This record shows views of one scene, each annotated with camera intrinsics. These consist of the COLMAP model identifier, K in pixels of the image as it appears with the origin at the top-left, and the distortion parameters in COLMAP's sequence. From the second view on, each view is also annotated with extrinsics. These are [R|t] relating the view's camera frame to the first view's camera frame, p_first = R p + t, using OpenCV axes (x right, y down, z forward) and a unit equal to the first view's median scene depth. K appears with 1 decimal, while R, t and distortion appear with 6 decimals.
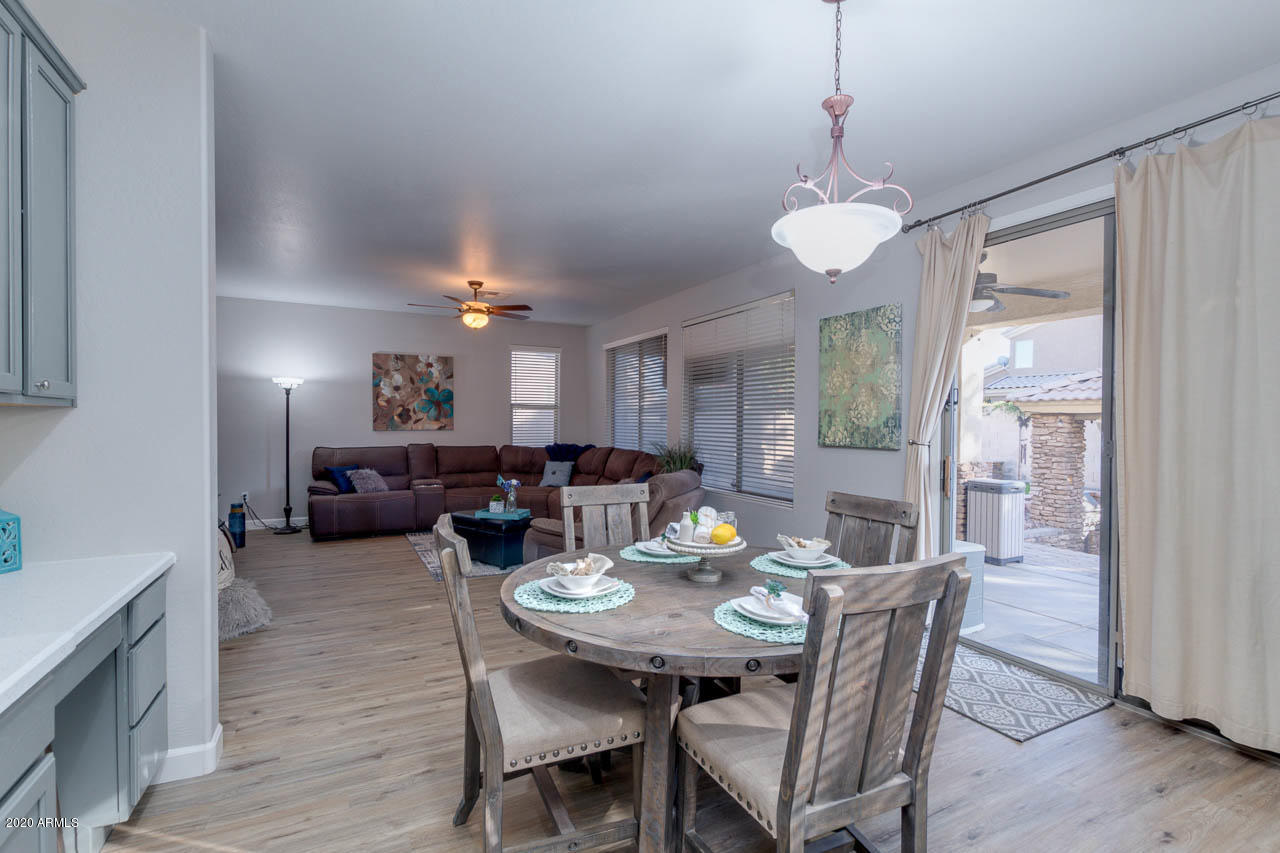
lens RADIAL K [[595.1, 0, 640.0], [0, 595.1, 426.5], [0, 0, 1]] dist [0.017644, -0.000117]
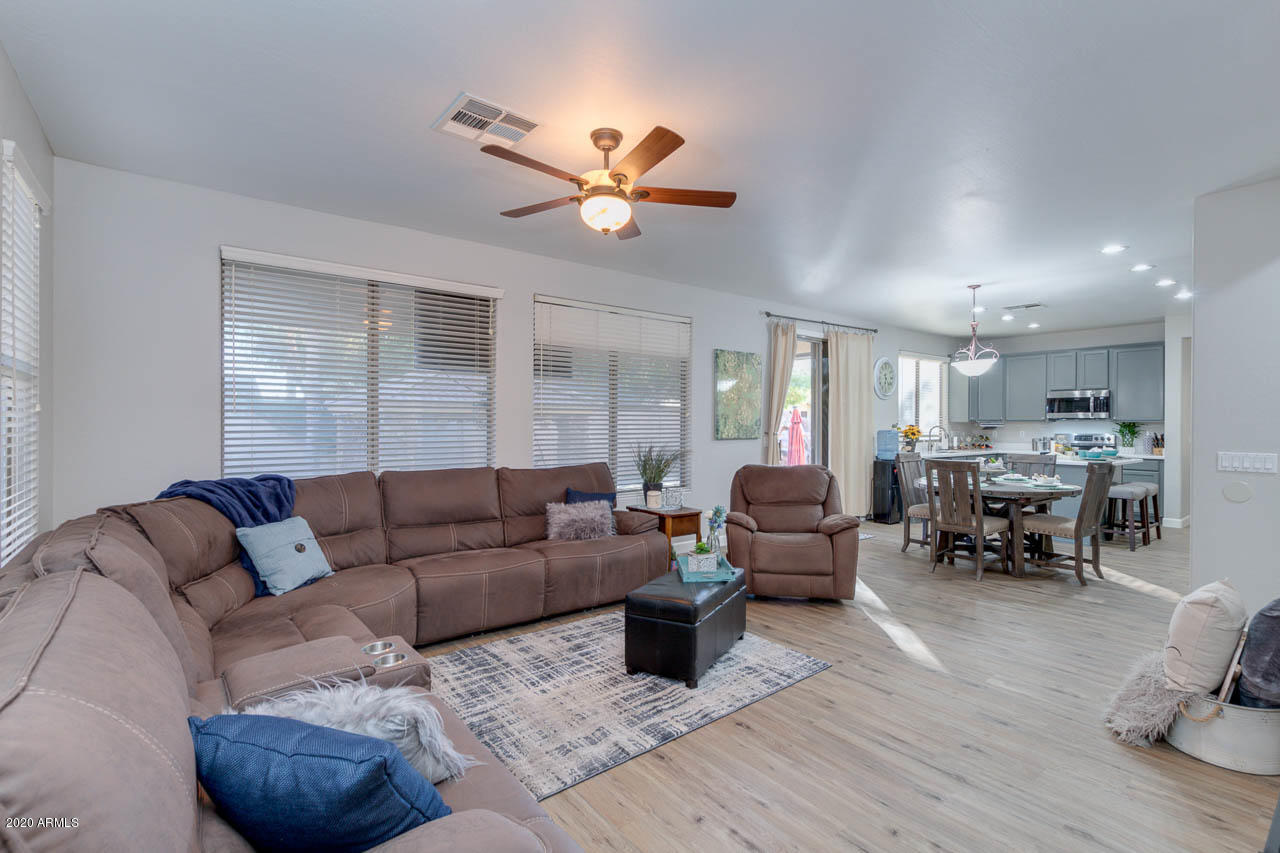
lens RADIAL K [[595.1, 0, 640.0], [0, 595.1, 426.5], [0, 0, 1]] dist [0.017644, -0.000117]
pose [[-0.202305, -0.016936, 0.979176, -0.608040], [0.002148, 0.999840, 0.017737, -0.013668], [-0.979320, 0.005691, -0.202237, 0.854779]]
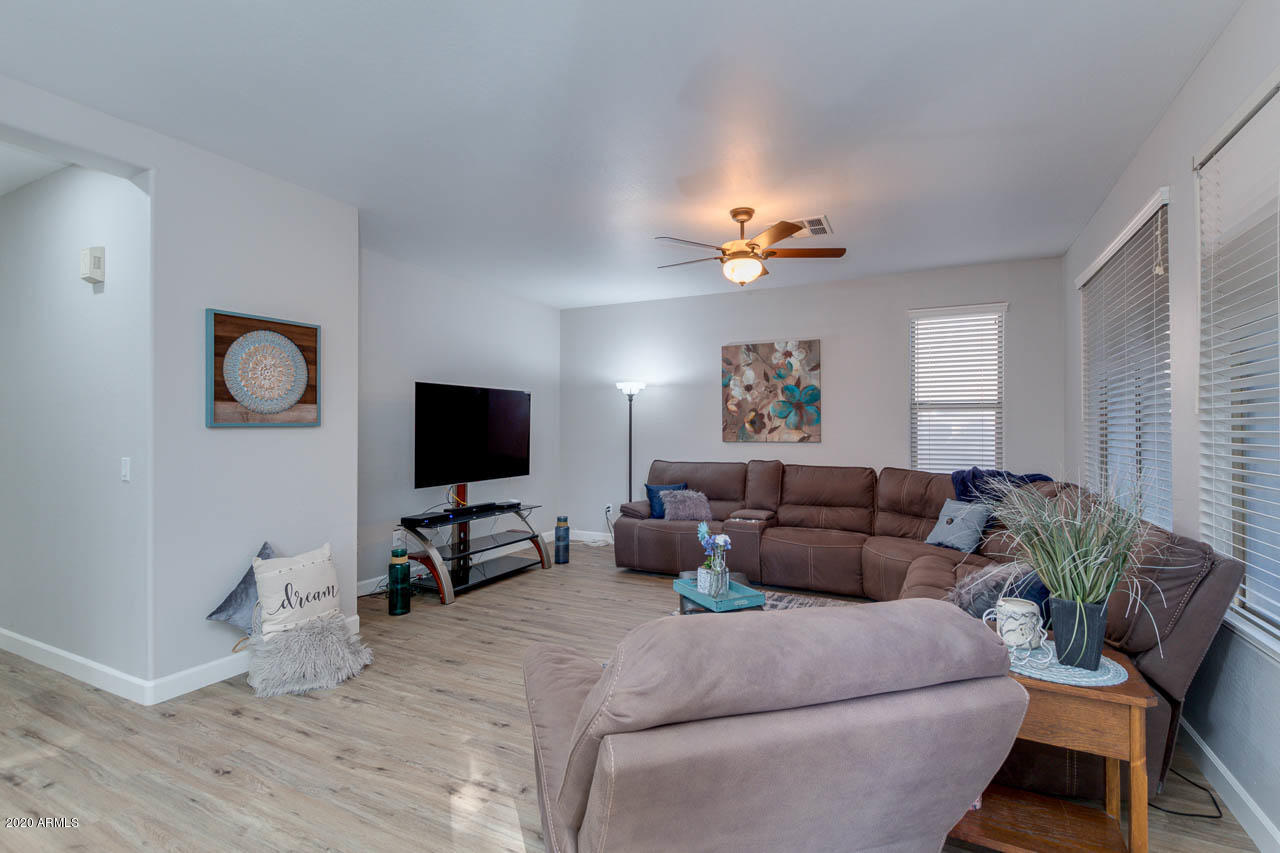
lens RADIAL K [[595.1, 0, 640.0], [0, 595.1, 426.5], [0, 0, 1]] dist [0.017644, -0.000117]
pose [[0.598647, -0.005766, -0.800992, 0.131255], [-0.004873, 0.999929, -0.010841, -0.004503], [0.800998, 0.010393, 0.598577, 0.423360]]
